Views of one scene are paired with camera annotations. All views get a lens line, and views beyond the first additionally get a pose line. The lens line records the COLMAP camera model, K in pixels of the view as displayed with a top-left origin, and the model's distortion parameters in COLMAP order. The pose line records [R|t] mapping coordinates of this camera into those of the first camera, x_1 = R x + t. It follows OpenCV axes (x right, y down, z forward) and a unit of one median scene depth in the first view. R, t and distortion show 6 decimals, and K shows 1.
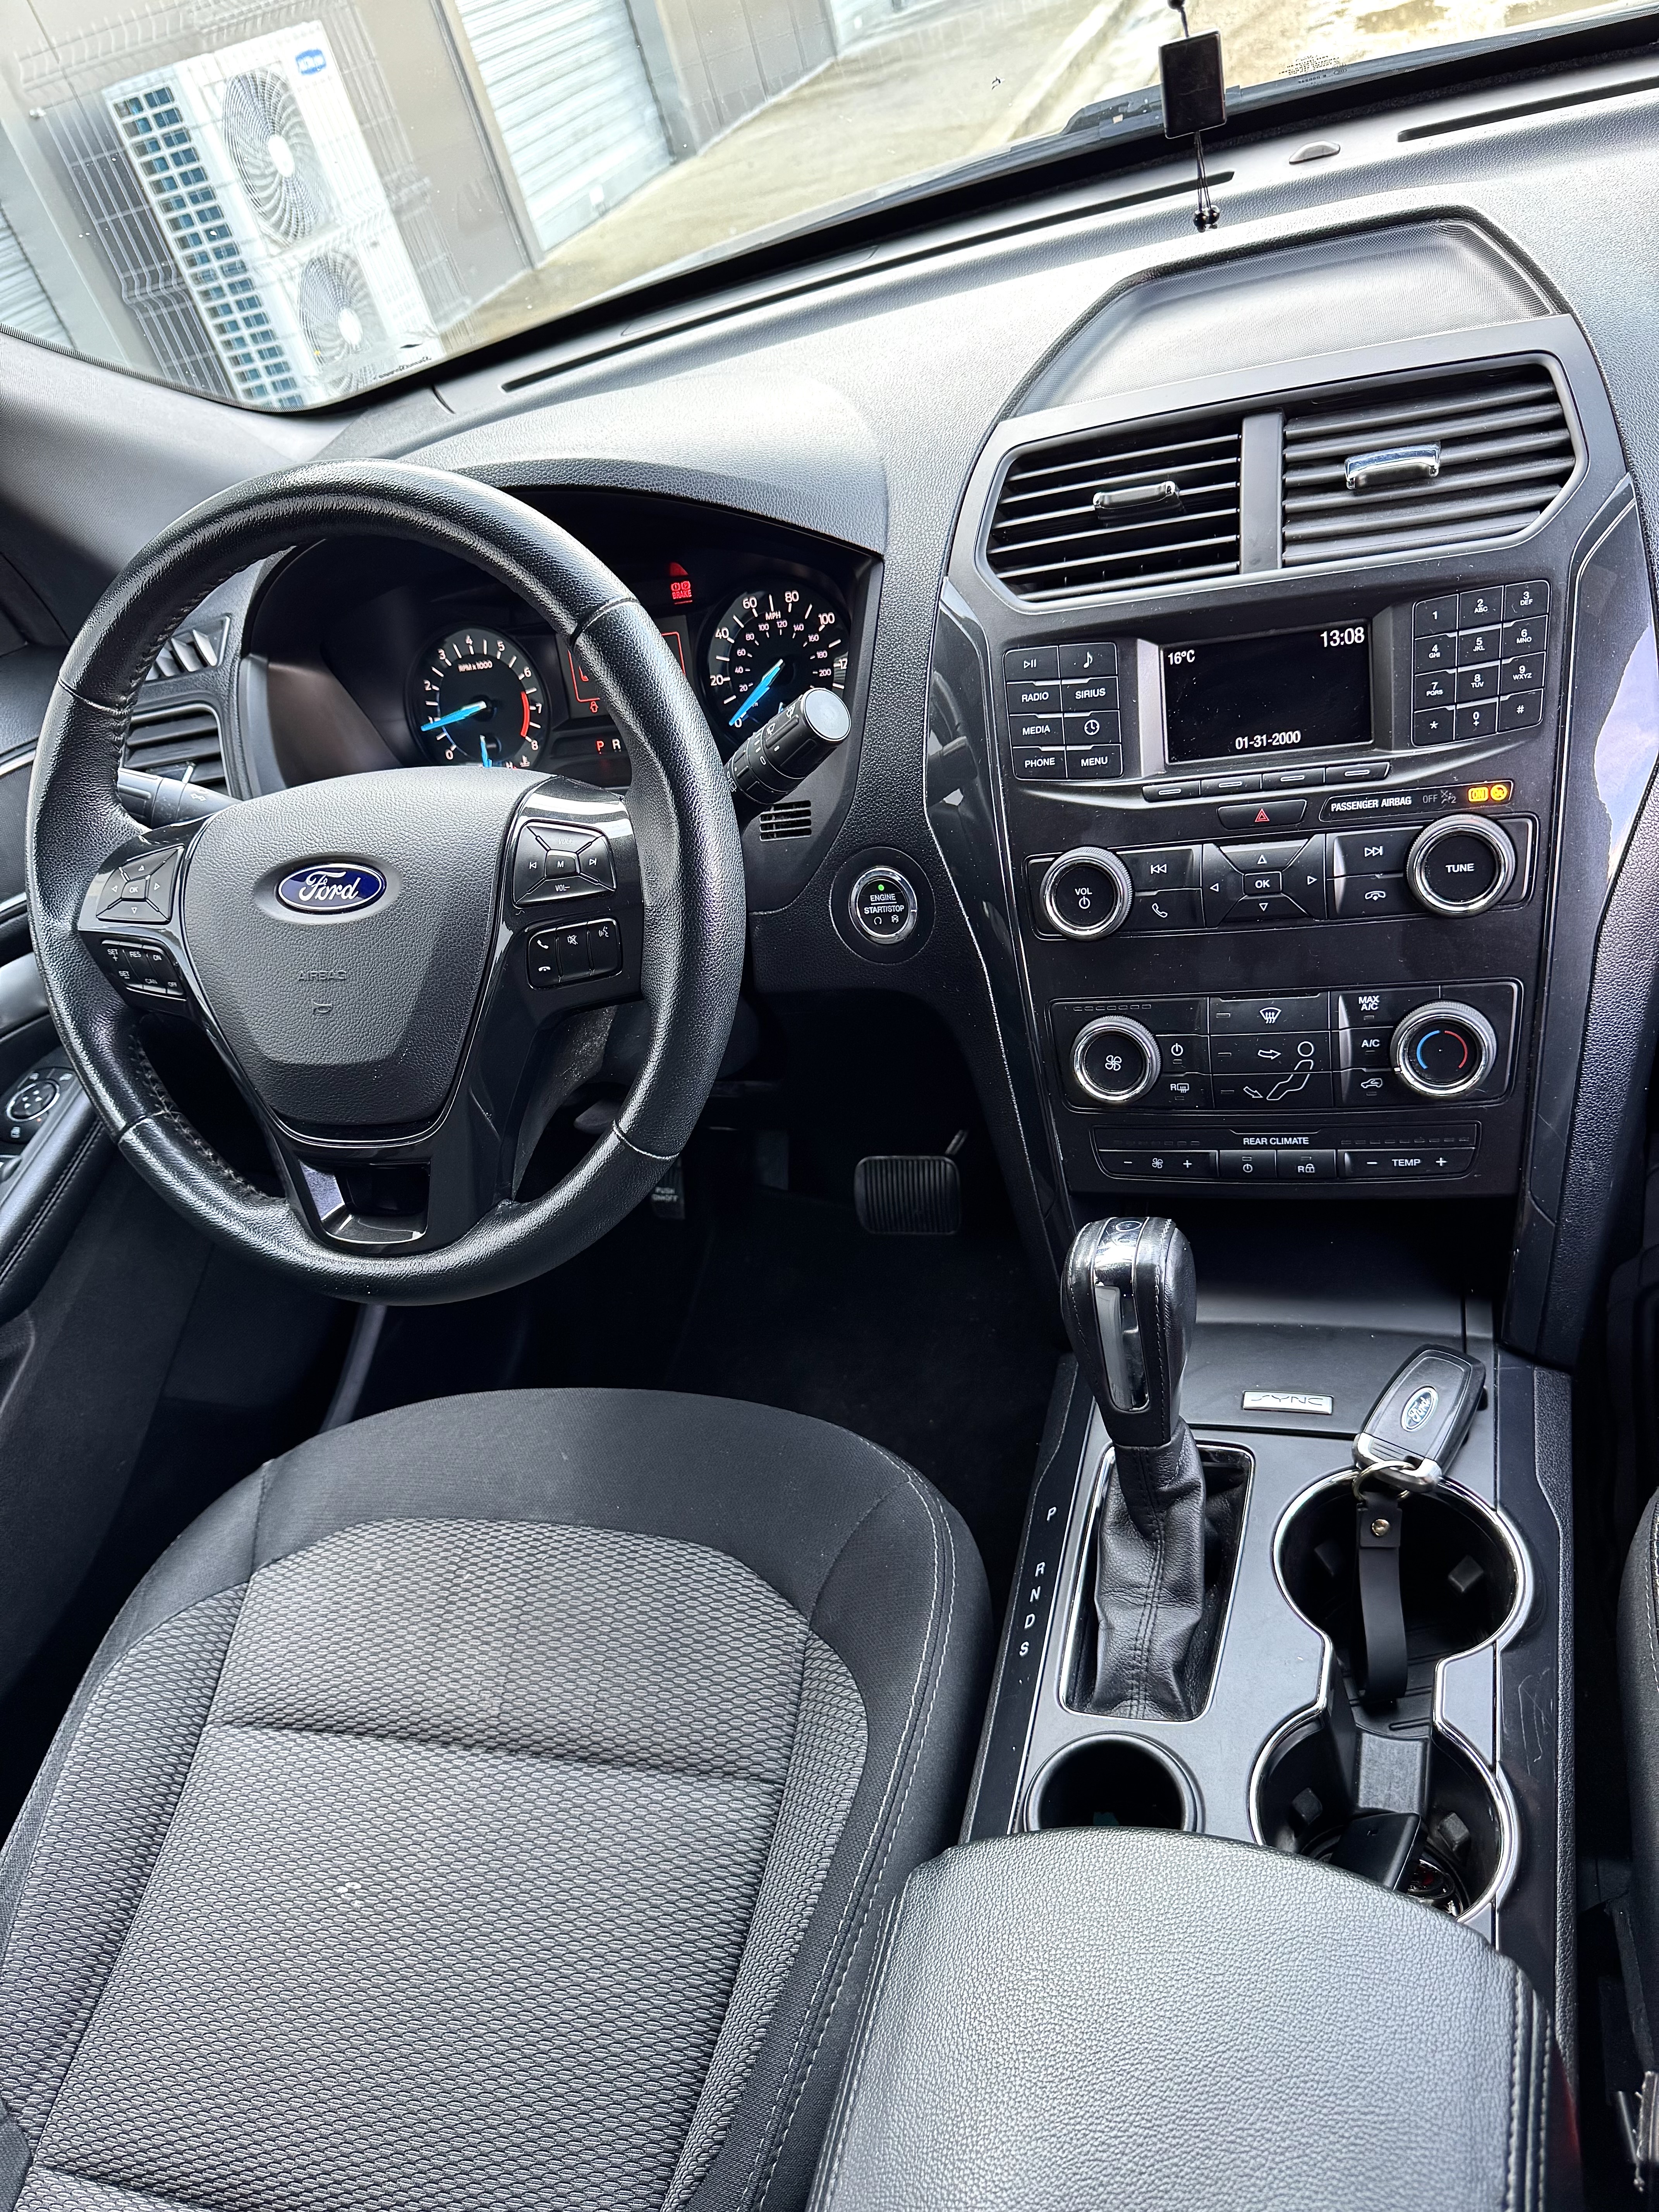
lens RADIAL K [[1562.0, 0, 838.6], [0, 1562.0, 1130.9], [0, 0, 1]] dist [0.119580, -0.253338]
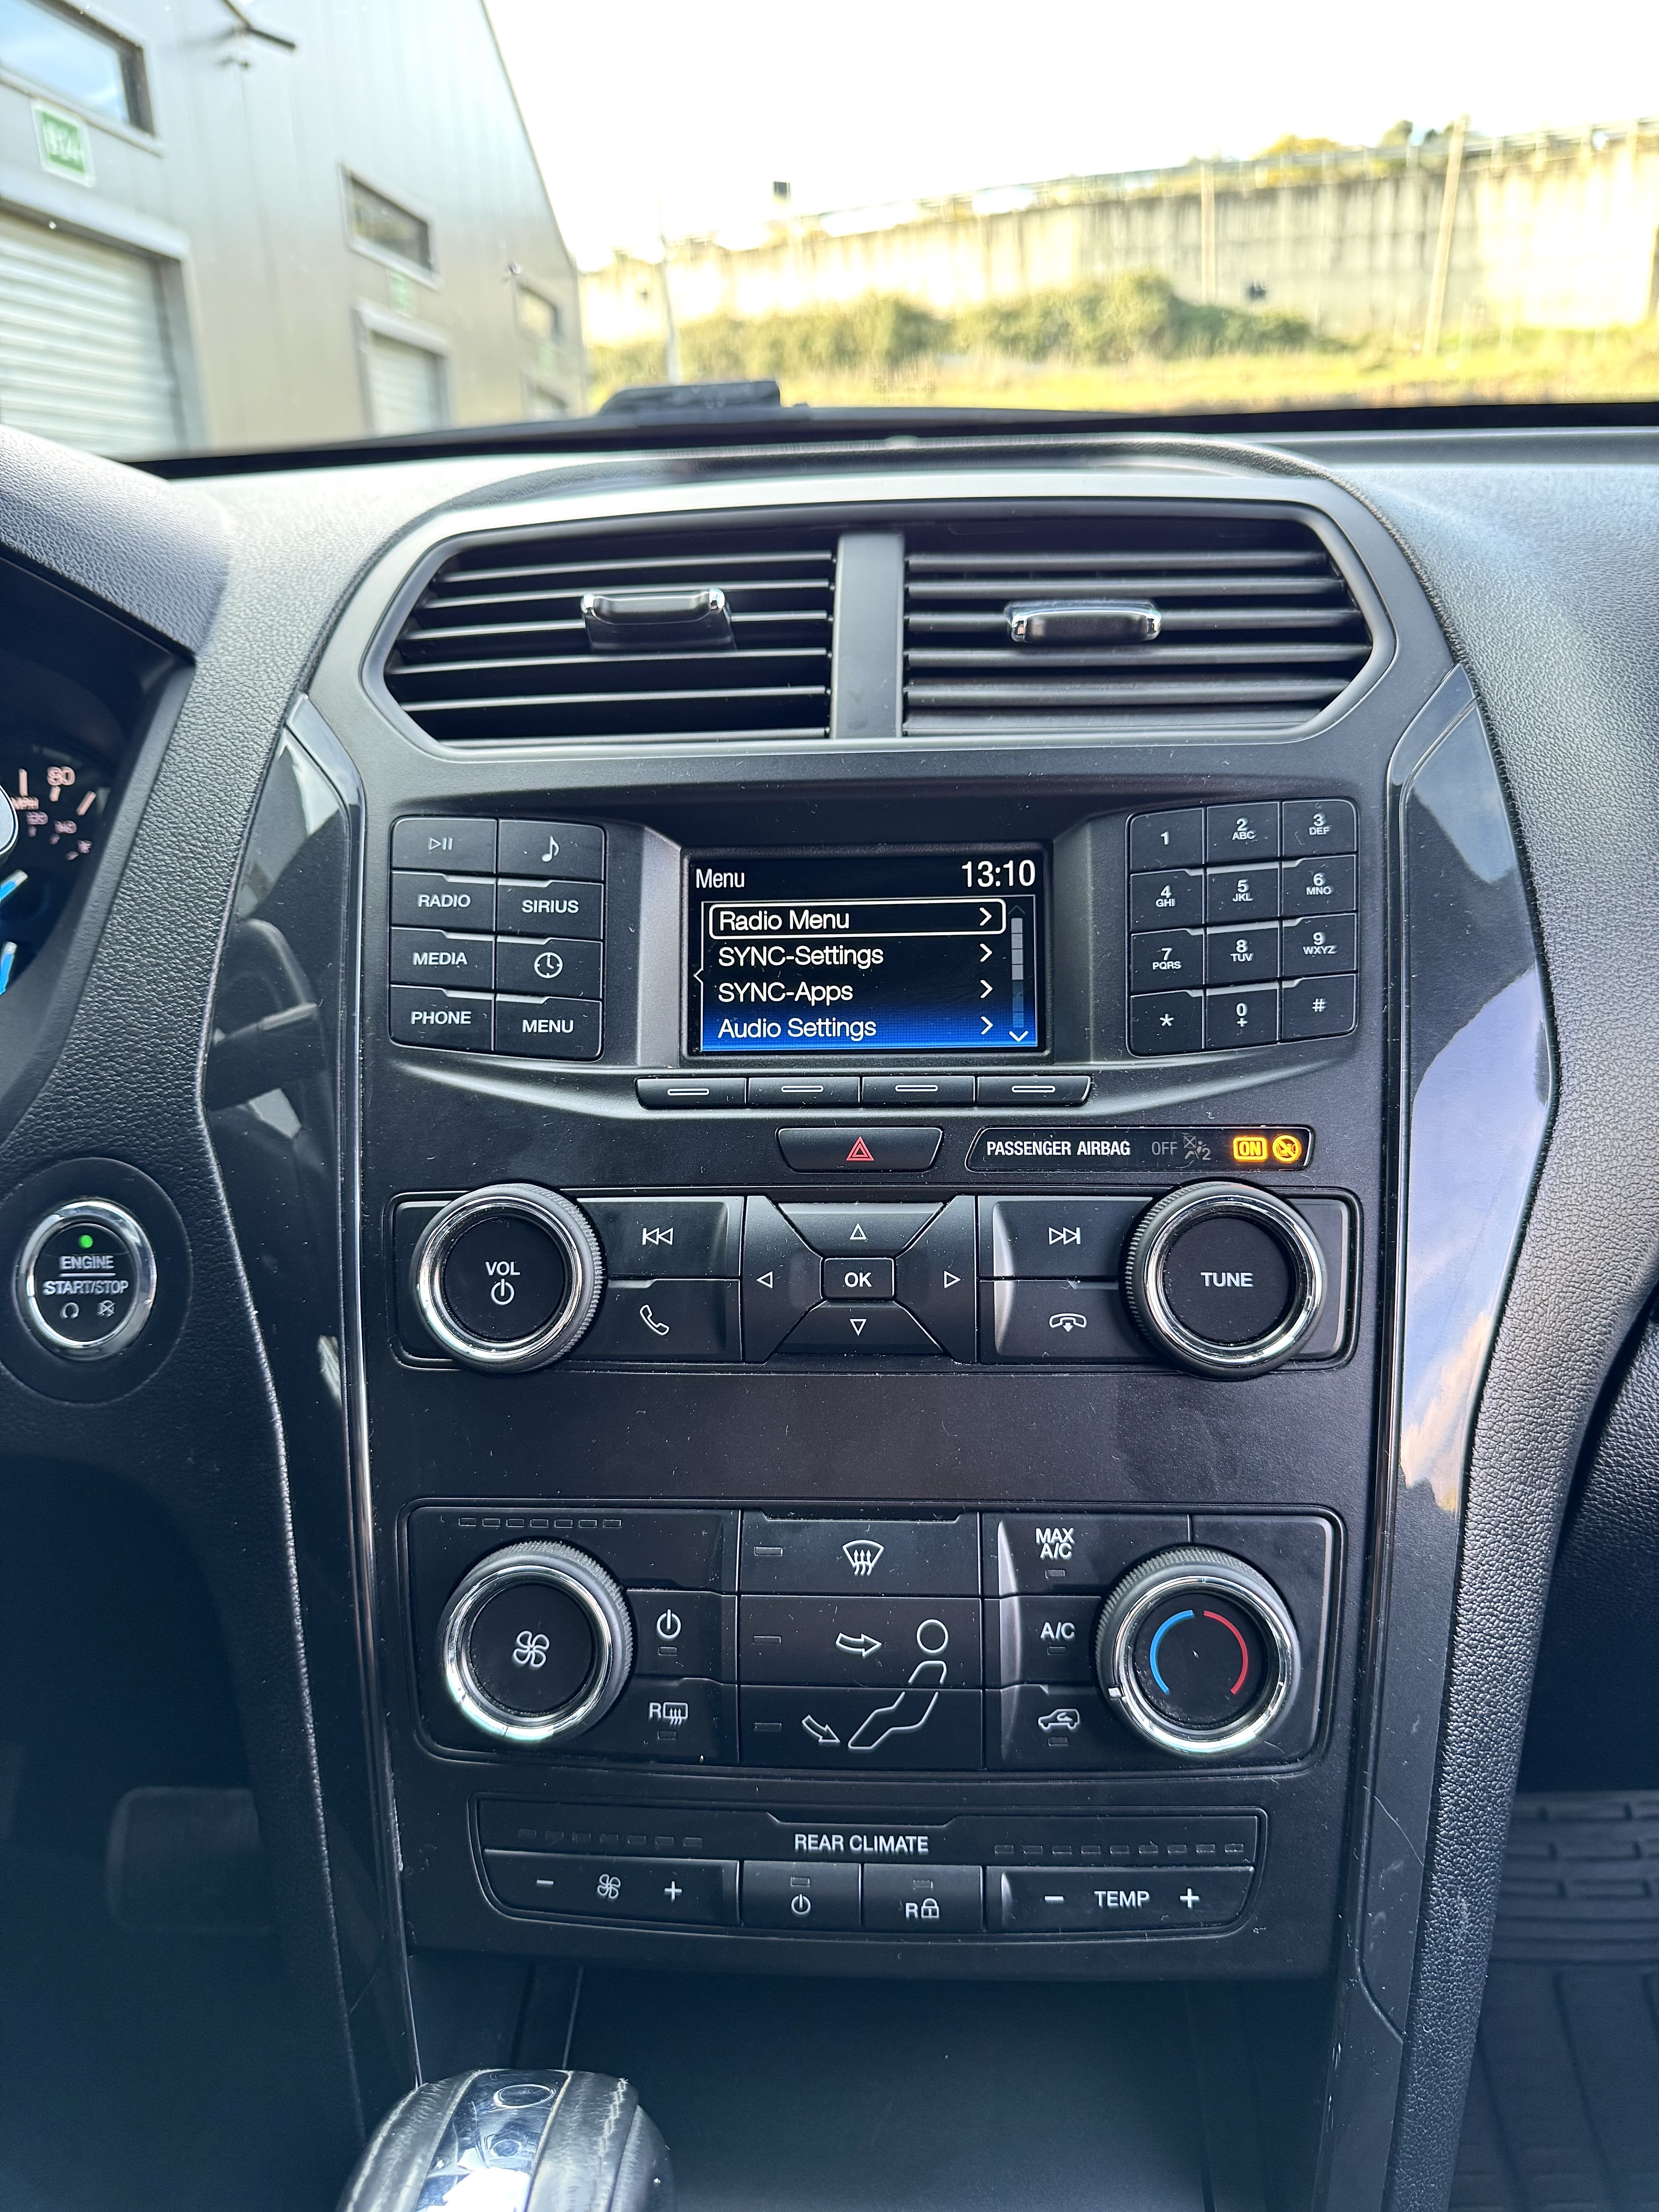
lens RADIAL K [[1534.0, 0, 834.2], [0, 1534.0, 1121.8], [0, 0, 1]] dist [0.121266, -0.234033]
pose [[0.949054, 0.134956, 0.284752, 0.114496], [-0.029401, 0.937629, -0.346393, -0.034664], [-0.313739, 0.320373, 0.893828, 0.541421]]
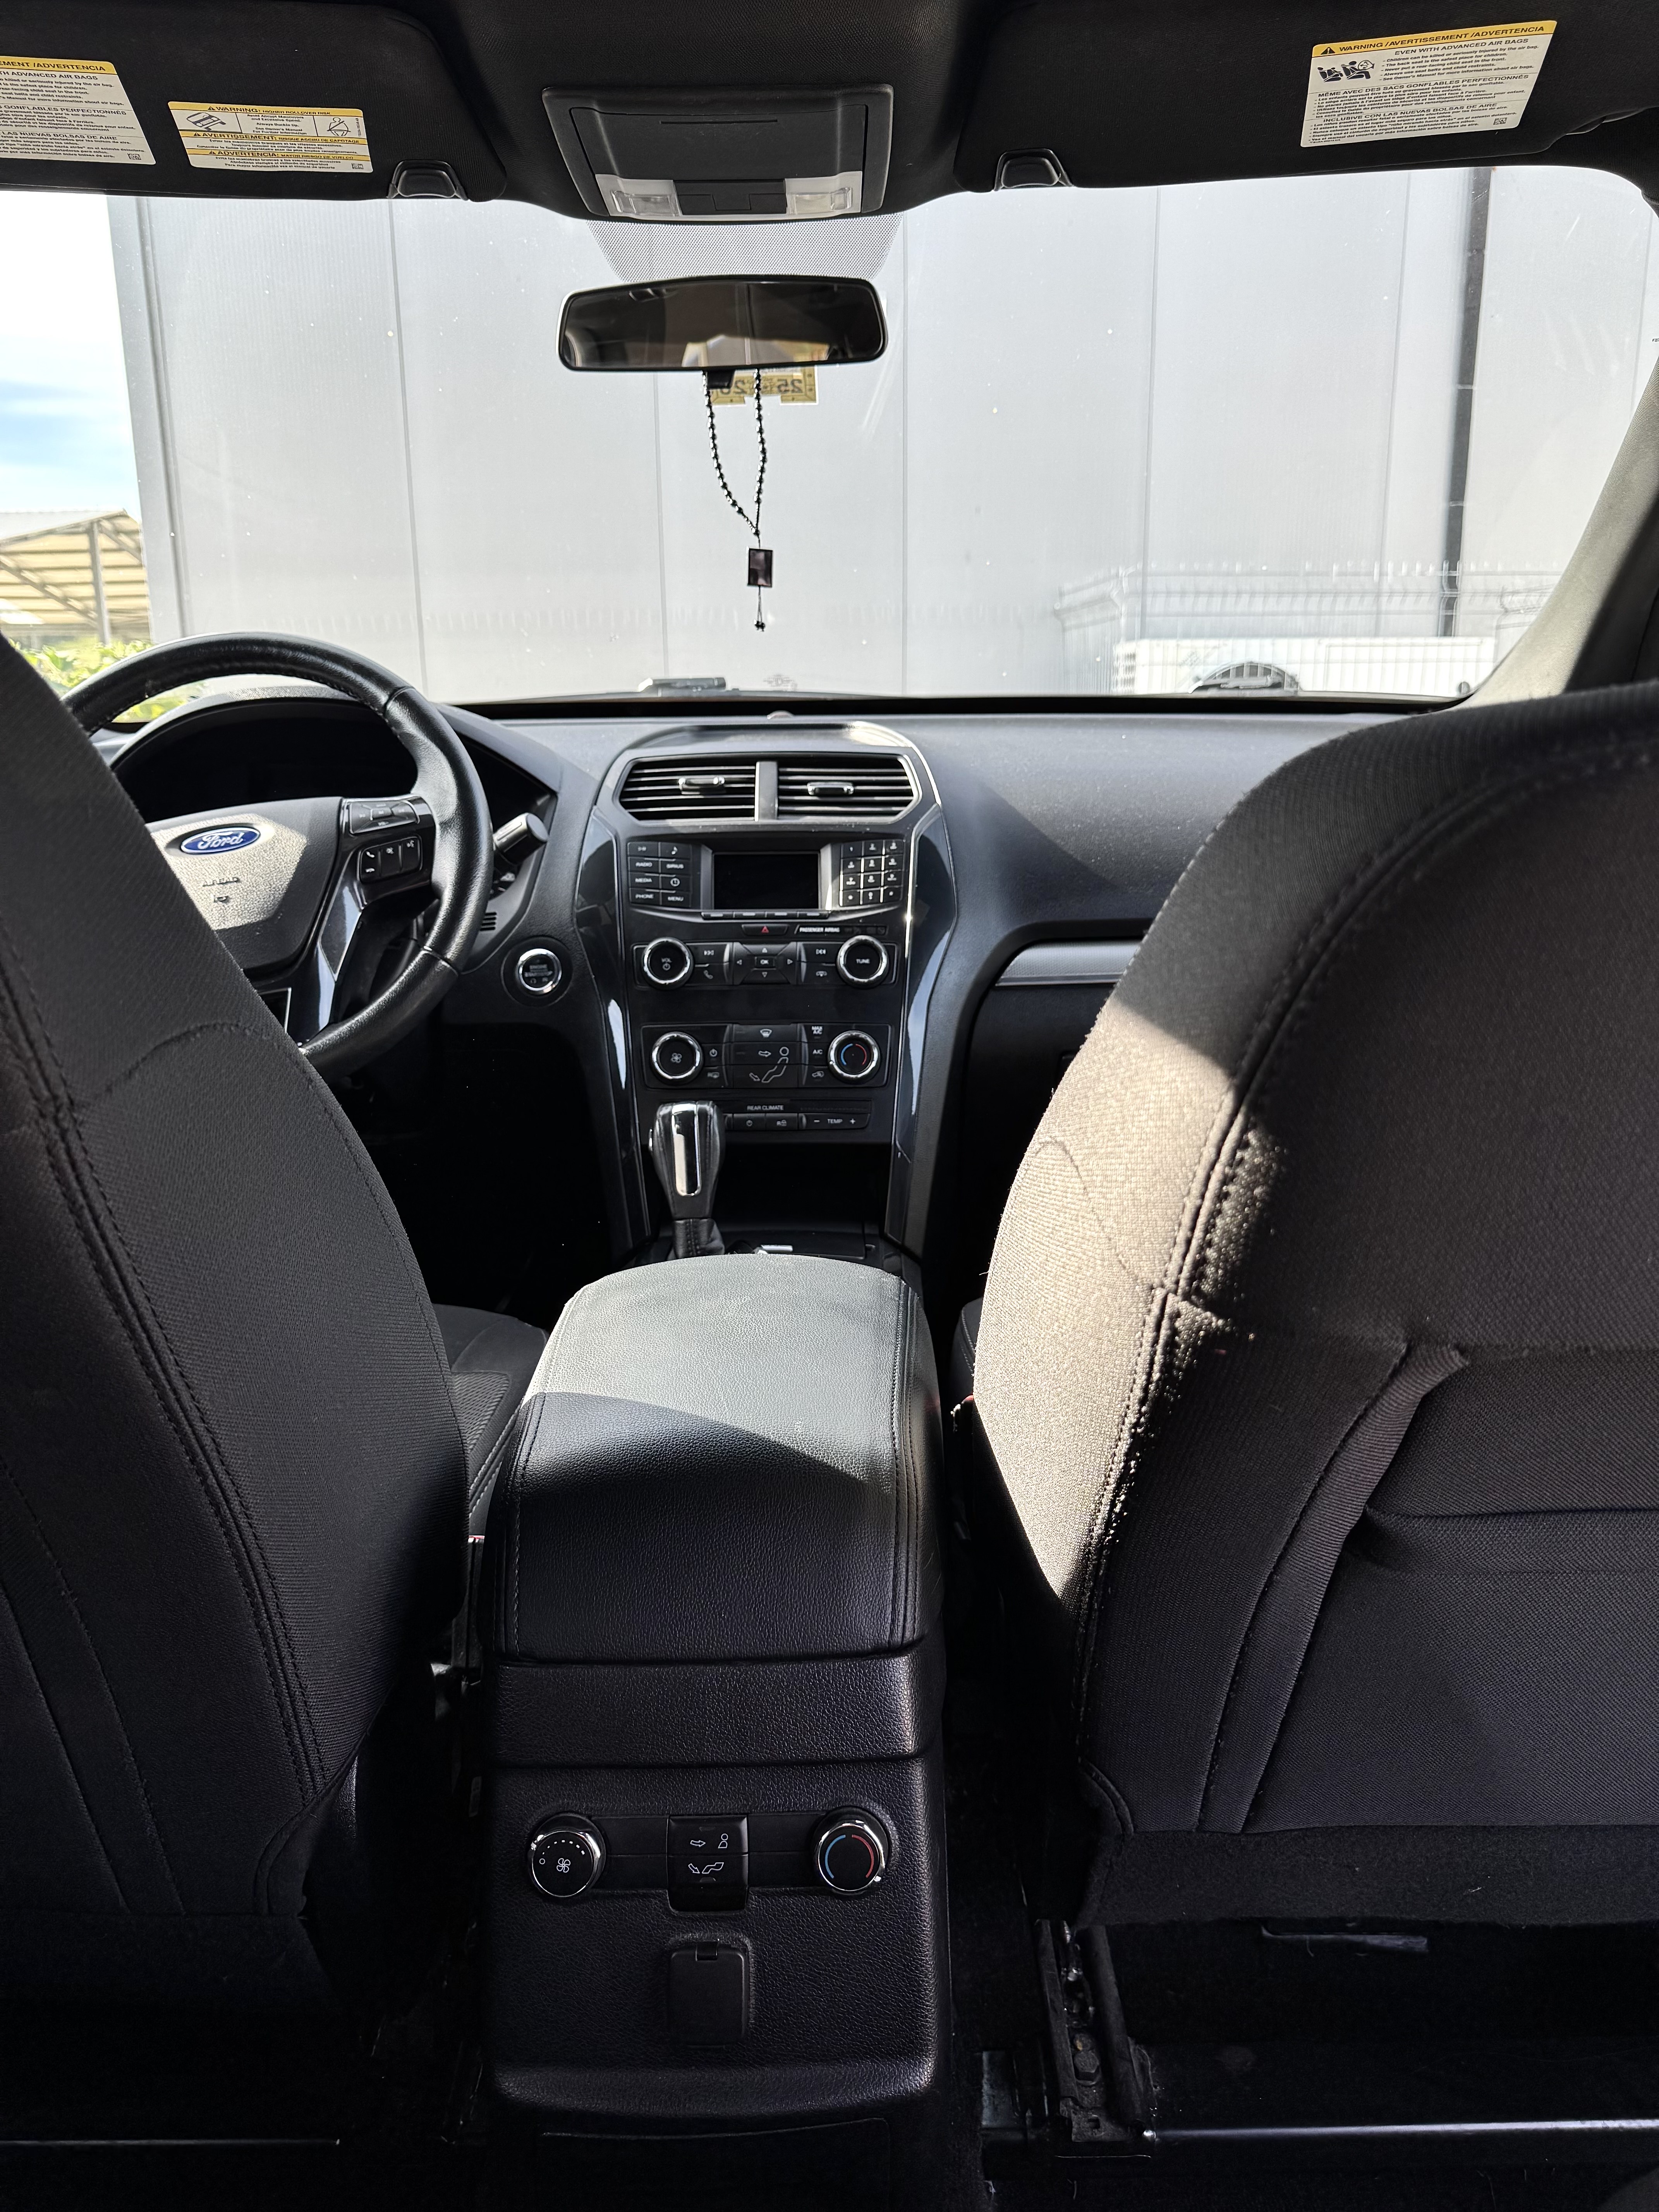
lens RADIAL K [[1534.0, 0, 834.2], [0, 1534.0, 1121.8], [0, 0, 1]] dist [0.121266, -0.234033]
pose [[0.928965, 0.160071, 0.333768, -0.220463], [-0.000754, 0.902485, -0.430721, 0.770438], [-0.370167, 0.399873, 0.838498, -0.453334]]
